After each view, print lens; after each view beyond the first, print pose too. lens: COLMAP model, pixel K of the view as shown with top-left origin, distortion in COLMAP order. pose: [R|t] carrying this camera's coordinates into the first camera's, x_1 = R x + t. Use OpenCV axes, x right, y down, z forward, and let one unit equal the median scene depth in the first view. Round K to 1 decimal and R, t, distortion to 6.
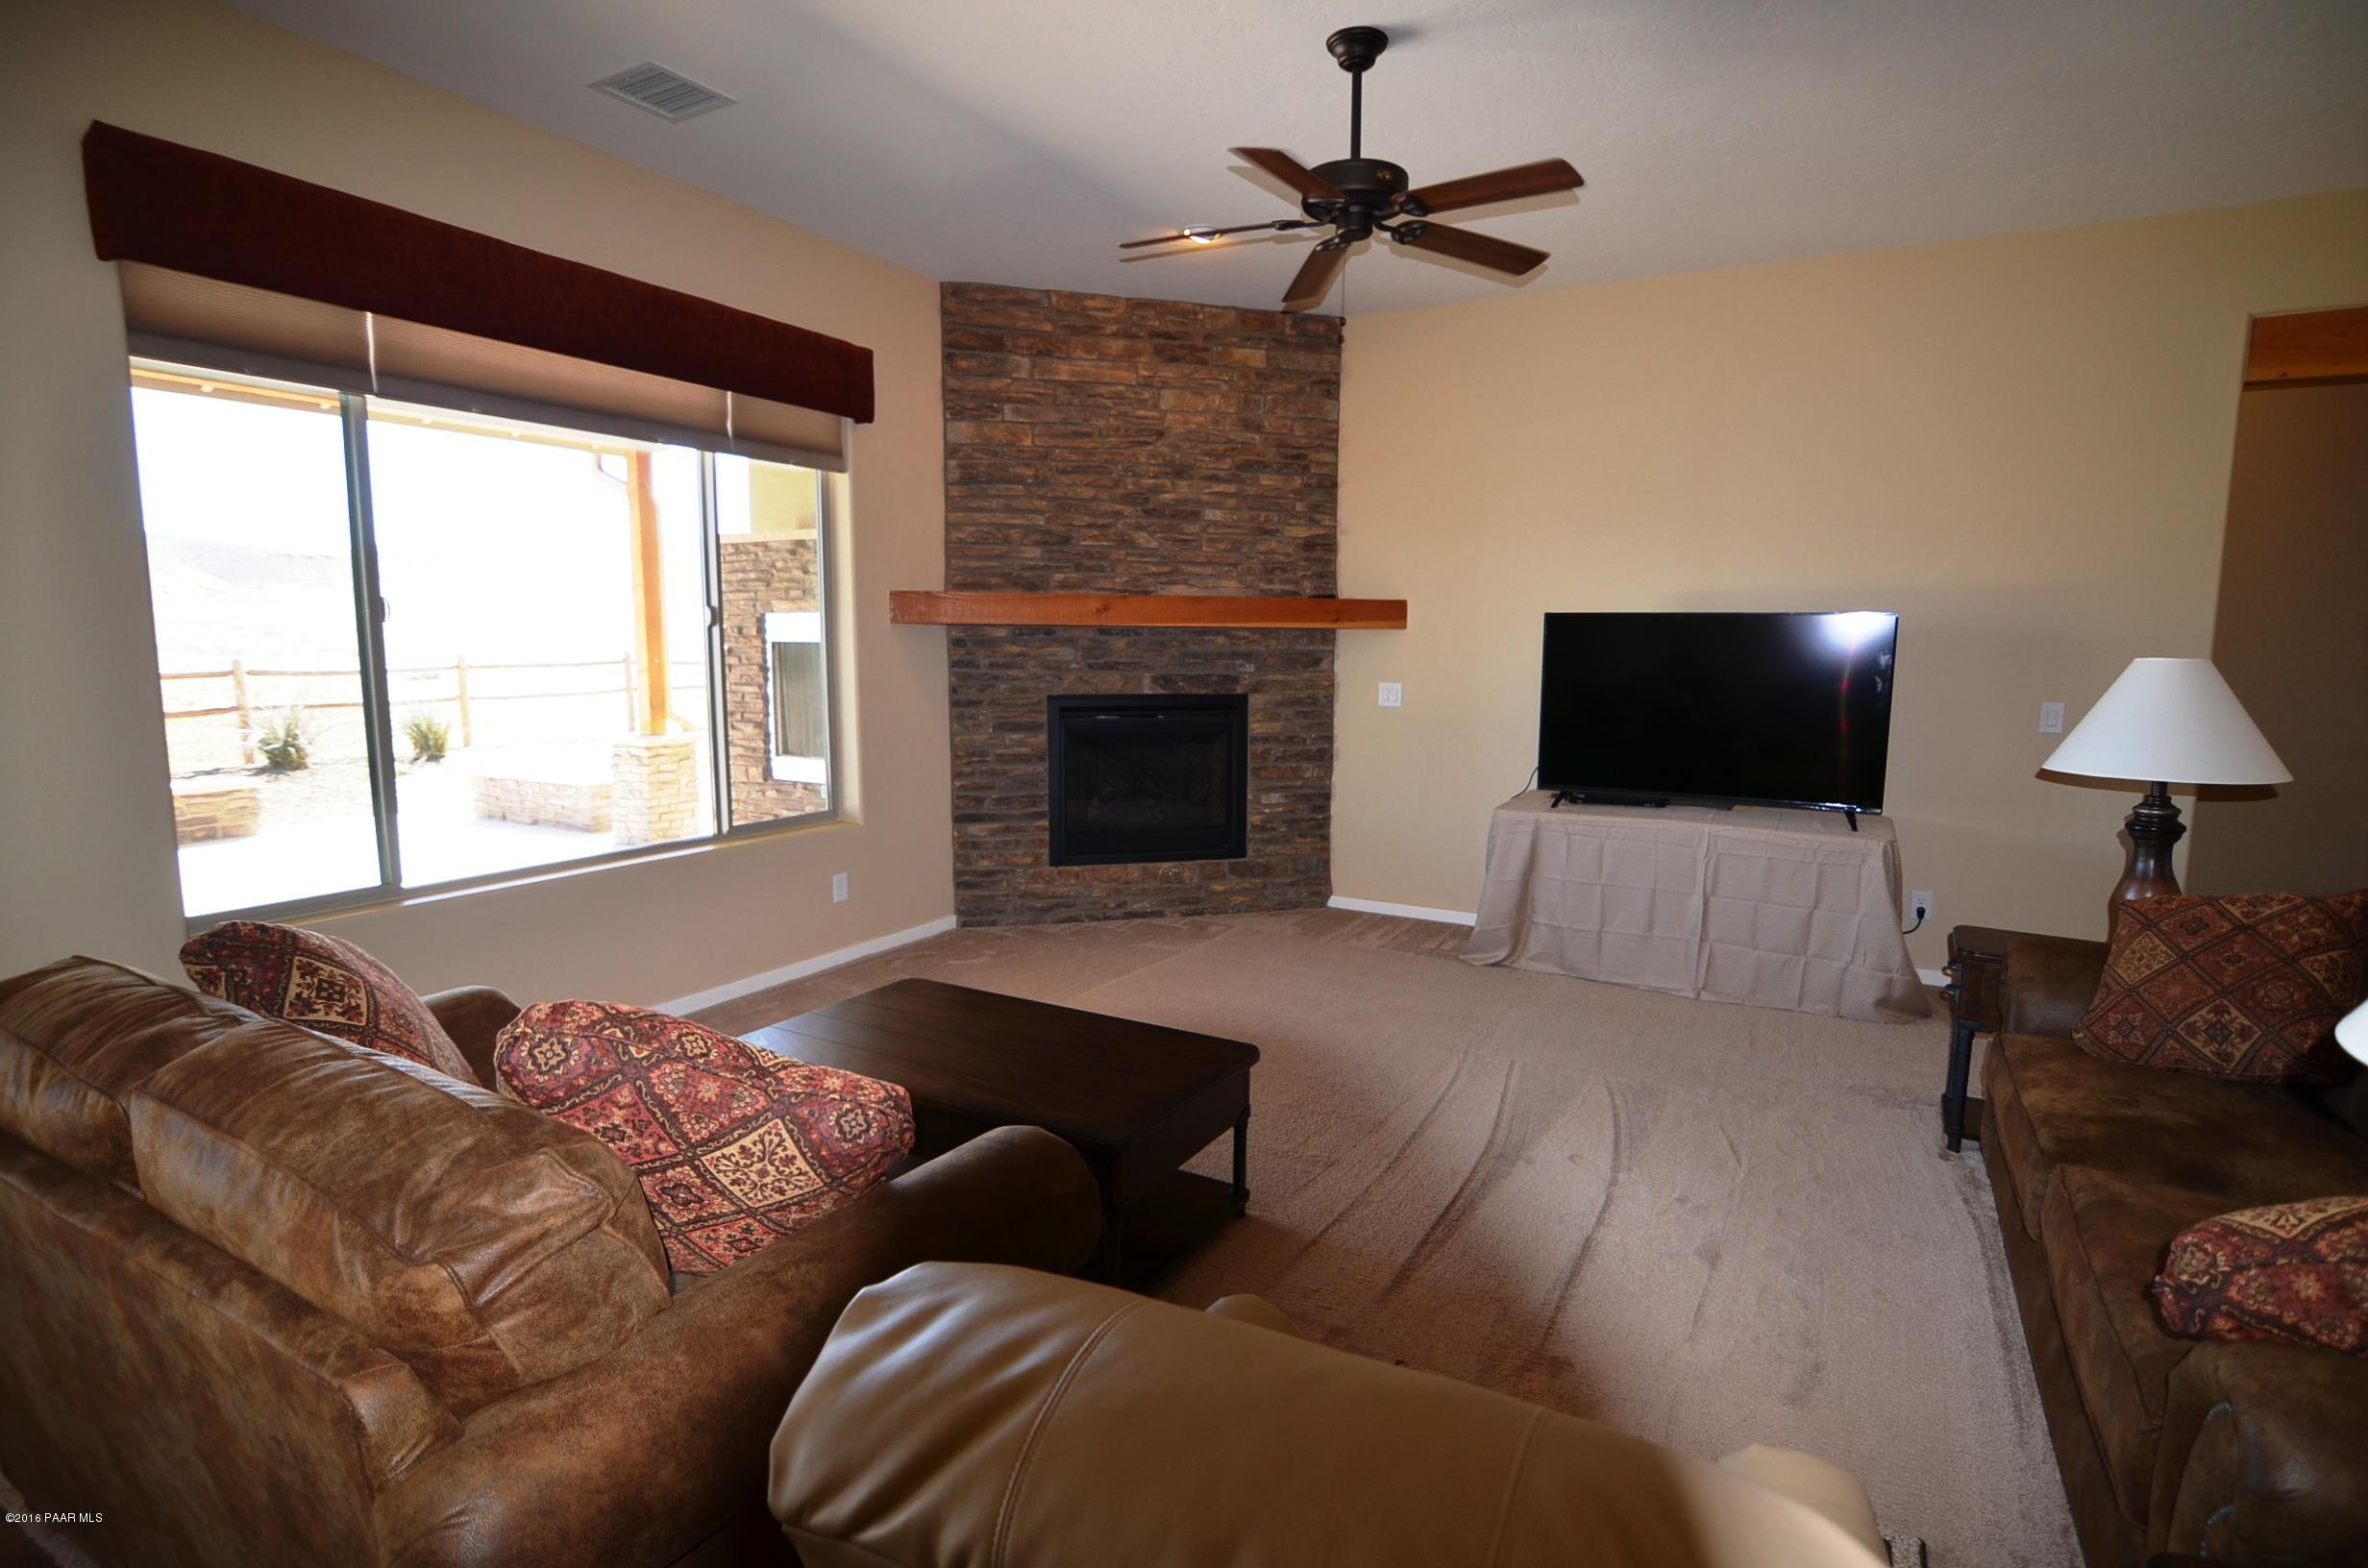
lens RADIAL K [[1153.2, 0, 1200.6], [0, 1153.2, 783.4], [0, 0, 1]] dist [-0.032473, 0.011054]
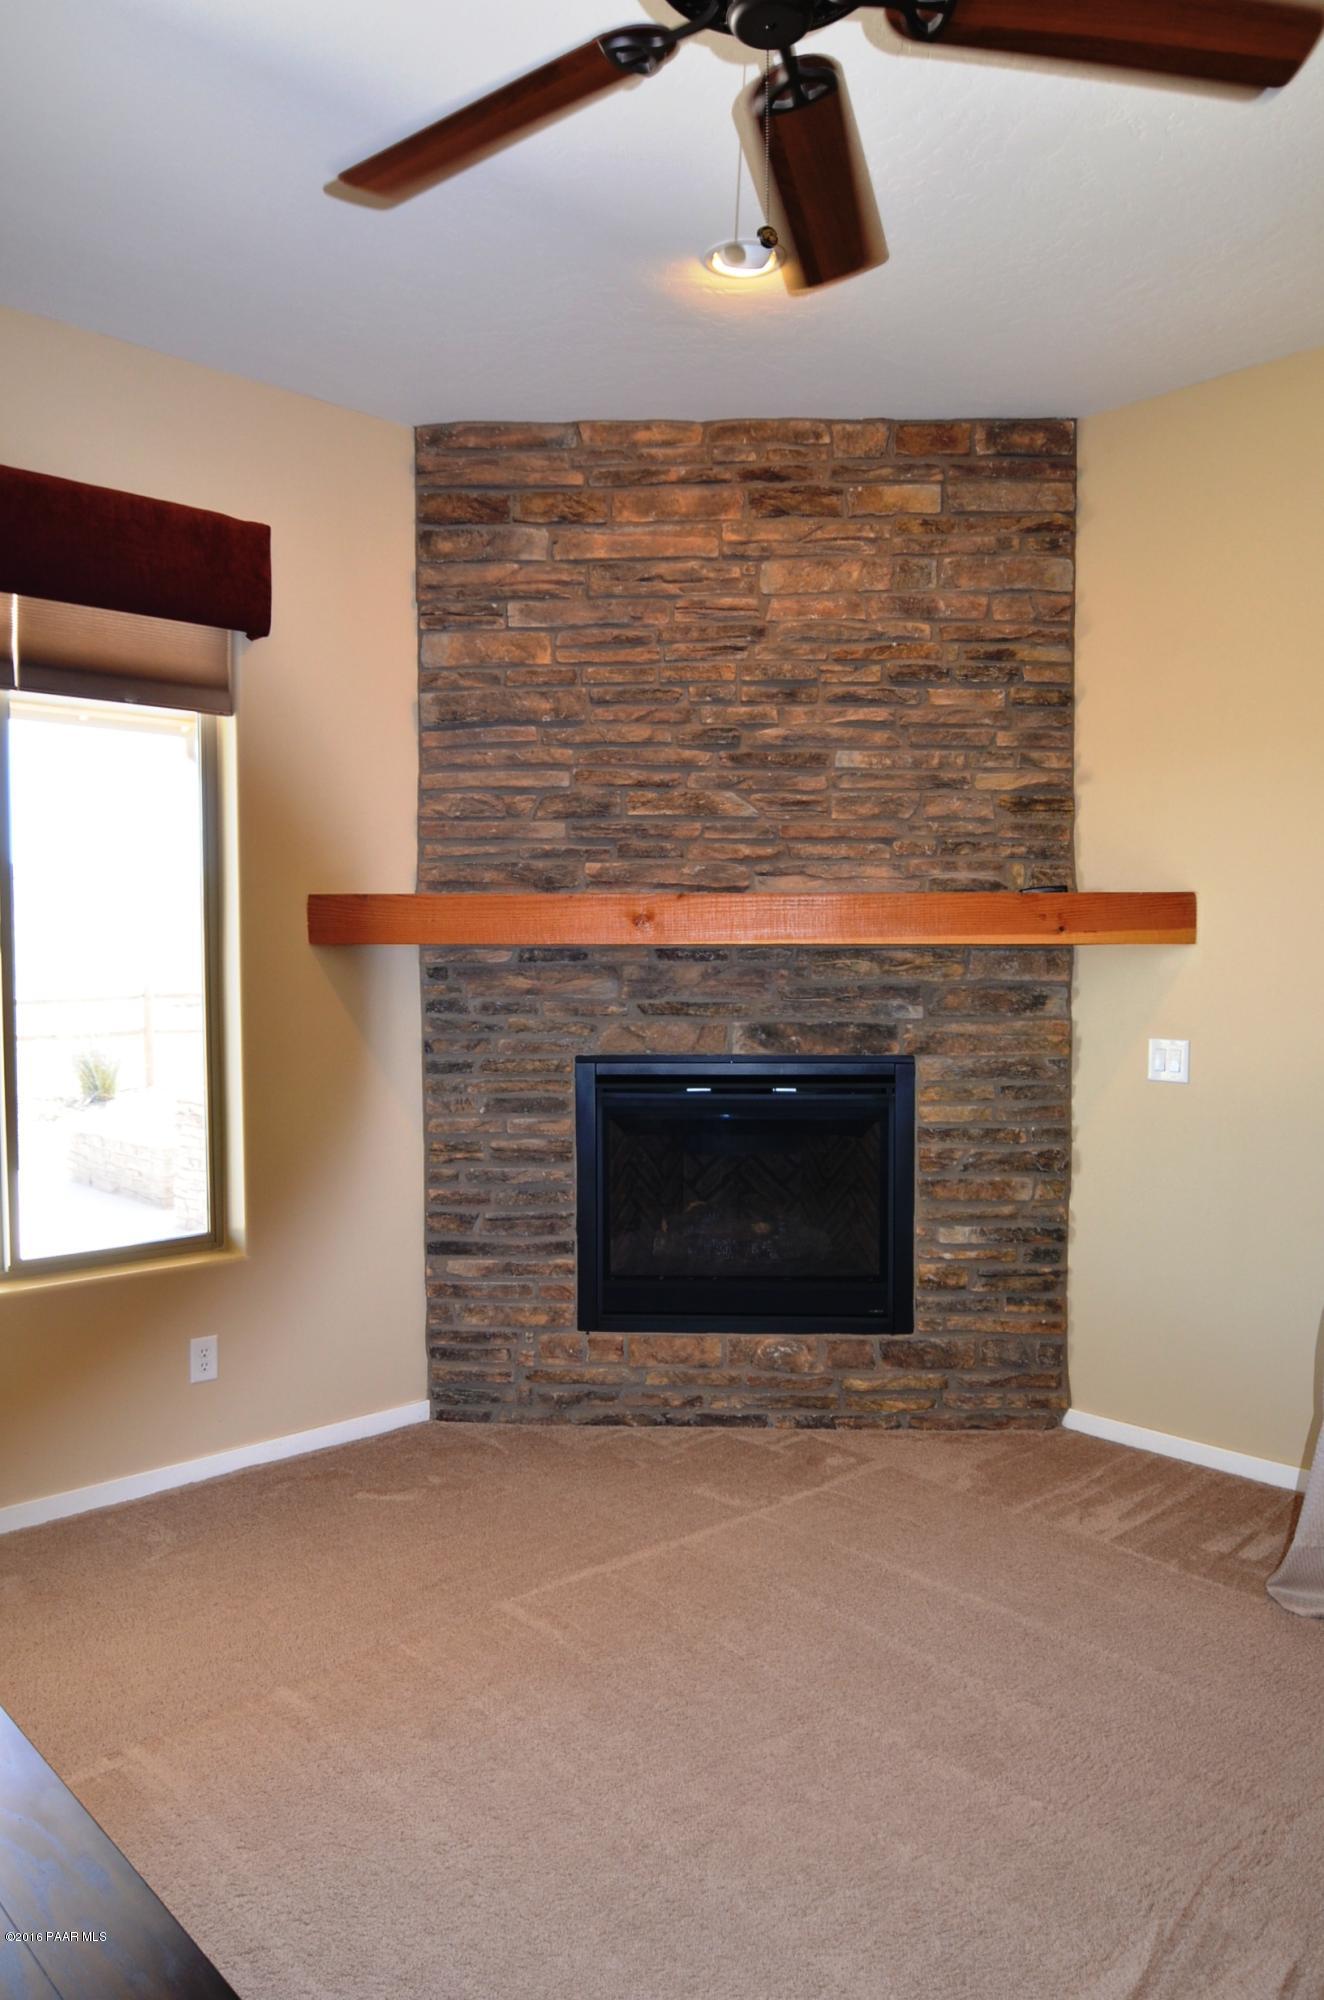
lens RADIAL K [[1386.7, 0, 662.2], [0, 1386.7, 1017.7], [0, 0, 1]] dist [-0.024519, -0.002498]
pose [[0.952408, 0.004661, -0.304792, 0.139469], [-0.029490, 0.996602, -0.076909, -0.040135], [0.303397, 0.082237, 0.949309, 0.295189]]
